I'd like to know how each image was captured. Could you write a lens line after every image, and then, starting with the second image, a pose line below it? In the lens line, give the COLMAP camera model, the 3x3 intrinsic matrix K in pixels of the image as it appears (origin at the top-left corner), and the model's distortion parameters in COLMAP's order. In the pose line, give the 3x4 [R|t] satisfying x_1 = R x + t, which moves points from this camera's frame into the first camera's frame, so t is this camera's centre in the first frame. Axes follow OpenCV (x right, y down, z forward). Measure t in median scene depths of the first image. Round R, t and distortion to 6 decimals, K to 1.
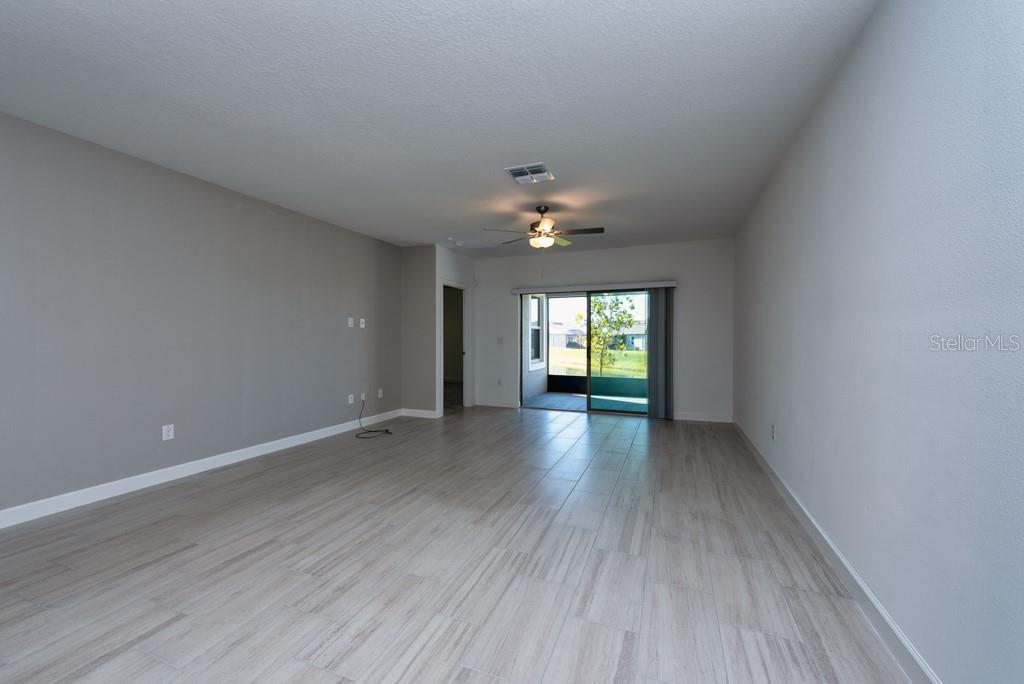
lens RADIAL K [[397.7, 0, 519.6], [0, 397.7, 343.3], [0, 0, 1]] dist [0.012026, 0.000145]
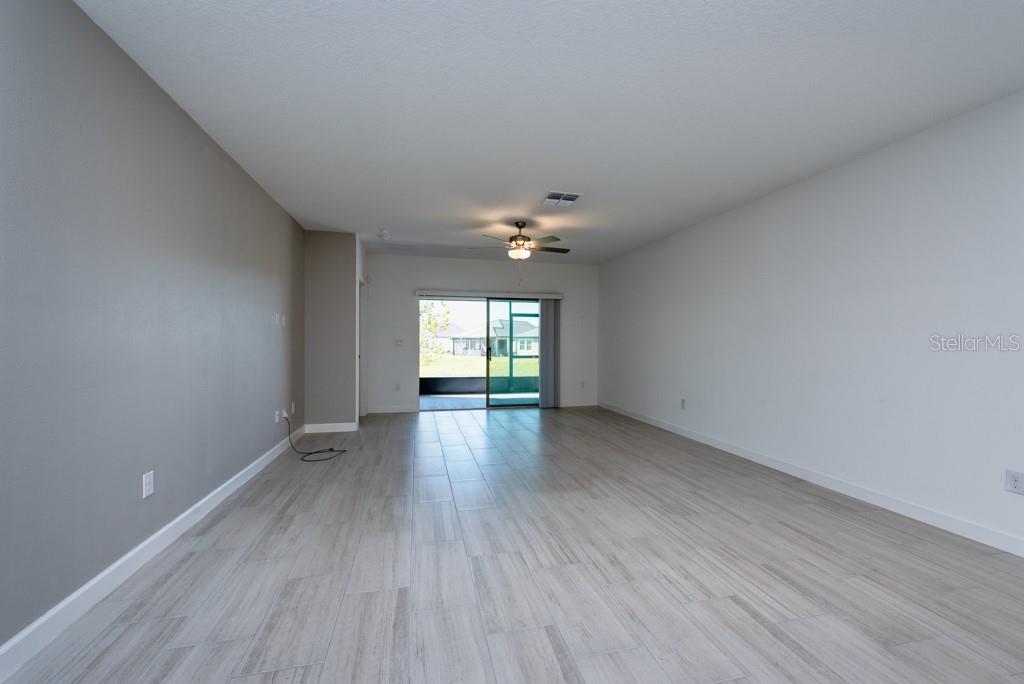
lens RADIAL K [[397.7, 0, 514.8], [0, 397.7, 342.3], [0, 0, 1]] dist [0.012026, 0.000145]
pose [[0.826376, 0.000662, 0.563118, -0.413208], [0.004377, 0.999962, -0.007598, -0.000252], [-0.563101, 0.008744, 0.826342, 0.067829]]
